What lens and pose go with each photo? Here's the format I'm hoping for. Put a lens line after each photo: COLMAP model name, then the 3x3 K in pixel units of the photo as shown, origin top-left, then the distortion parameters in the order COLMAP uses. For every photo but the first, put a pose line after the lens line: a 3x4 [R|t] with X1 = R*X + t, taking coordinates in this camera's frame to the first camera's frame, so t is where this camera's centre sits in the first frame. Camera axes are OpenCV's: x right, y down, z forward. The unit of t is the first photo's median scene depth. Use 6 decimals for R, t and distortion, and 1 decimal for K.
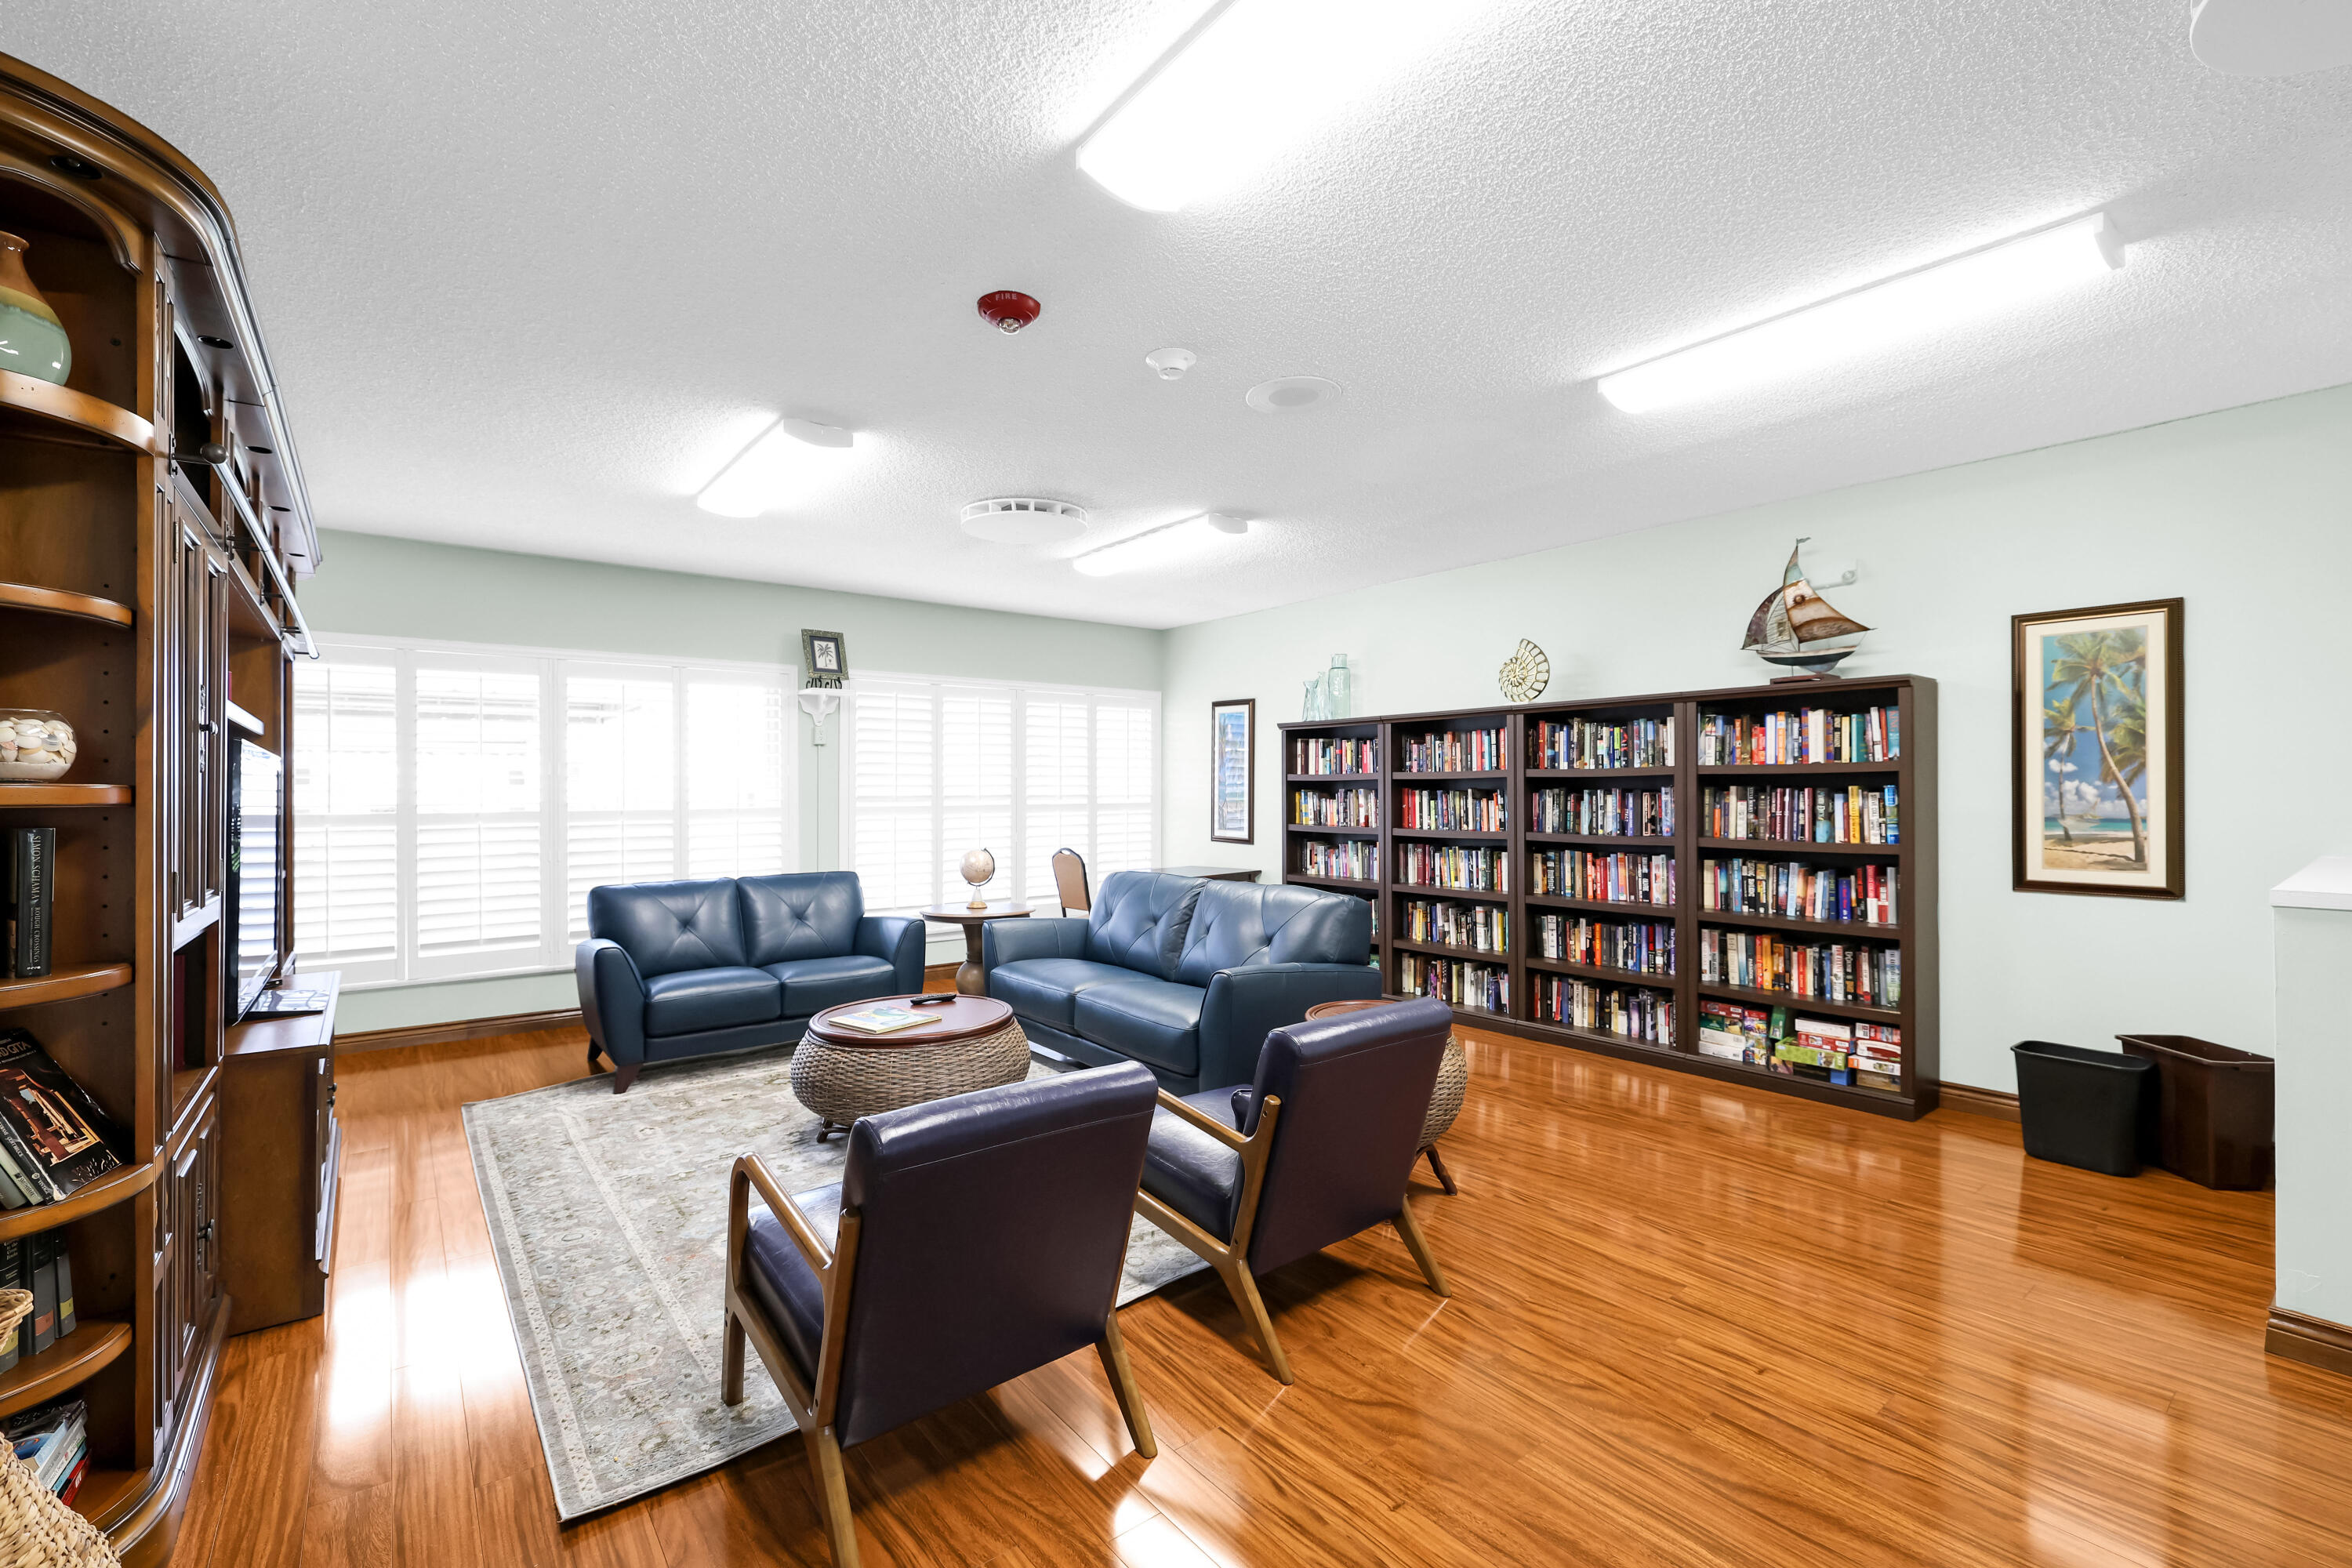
lens RADIAL K [[1018.2, 0, 1168.2], [0, 1018.2, 786.1], [0, 0, 1]] dist [0.001802, -0.000340]
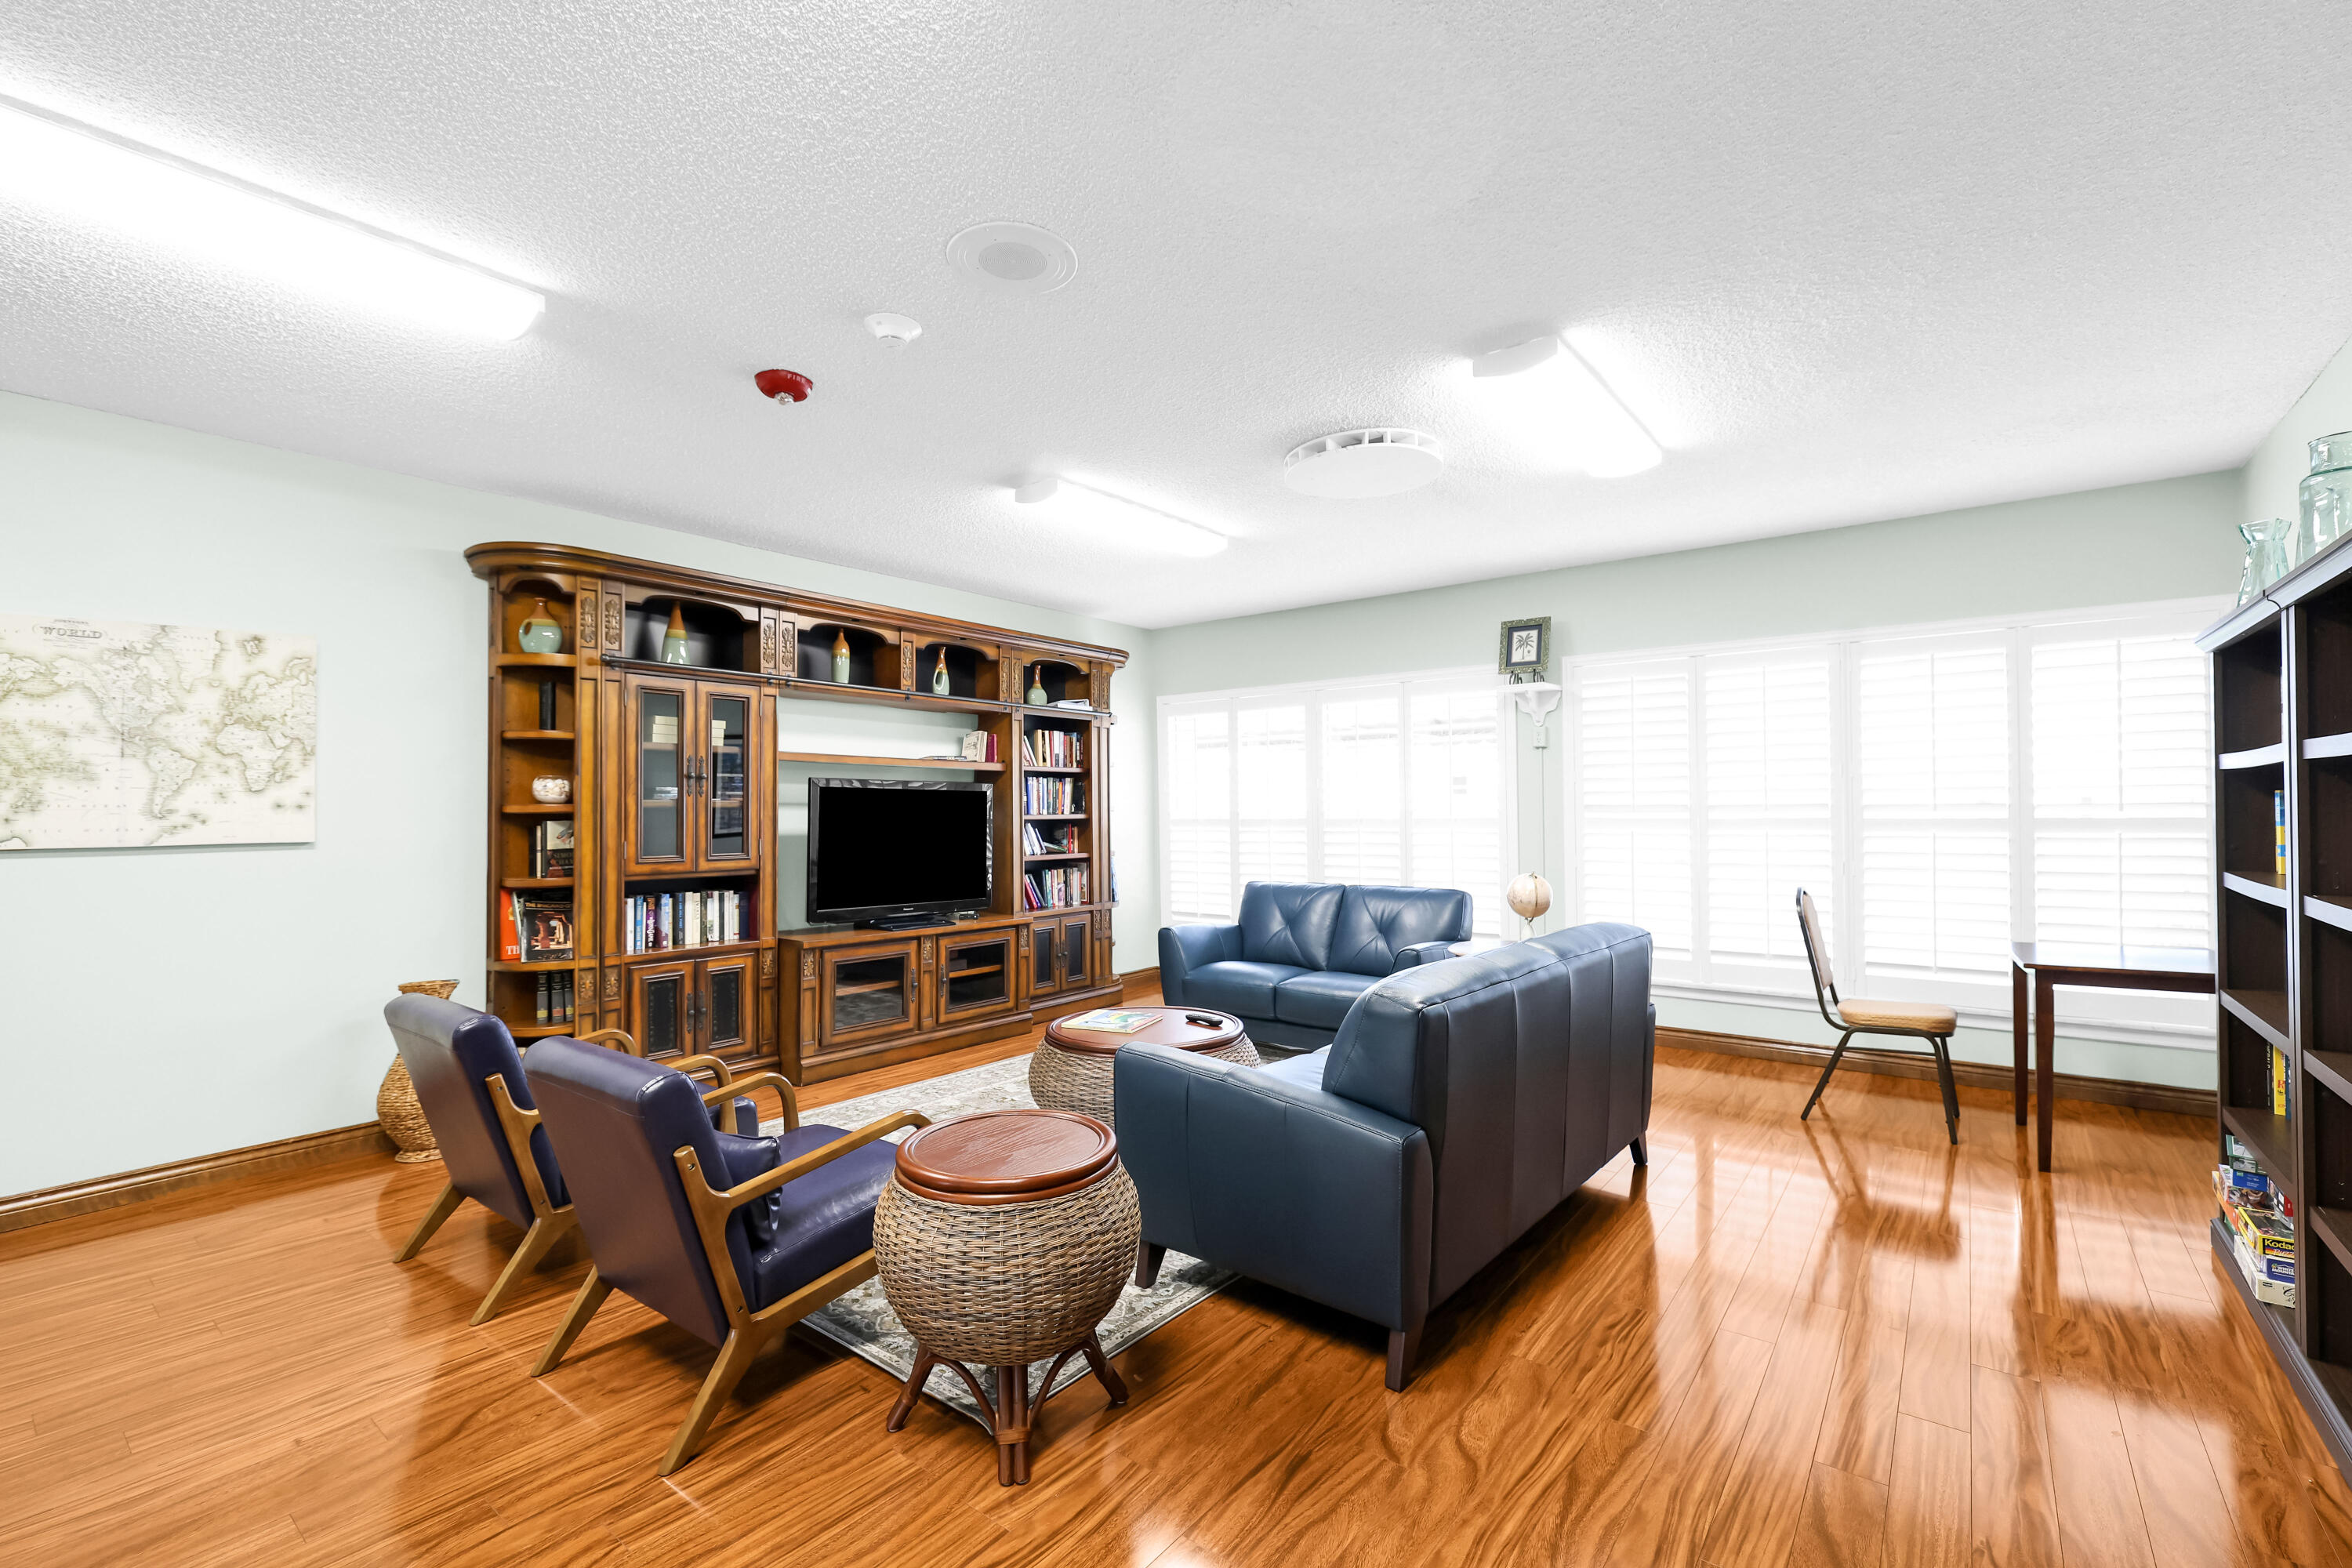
lens RADIAL K [[1018.2, 0, 1164.1], [0, 1018.2, 797.7], [0, 0, 1]] dist [0.001802, -0.000340]
pose [[0.228677, -0.006651, -0.973480, 0.448497], [0.010553, 0.999935, -0.004353, 0.003698], [0.973445, -0.009277, 0.228733, 0.488530]]
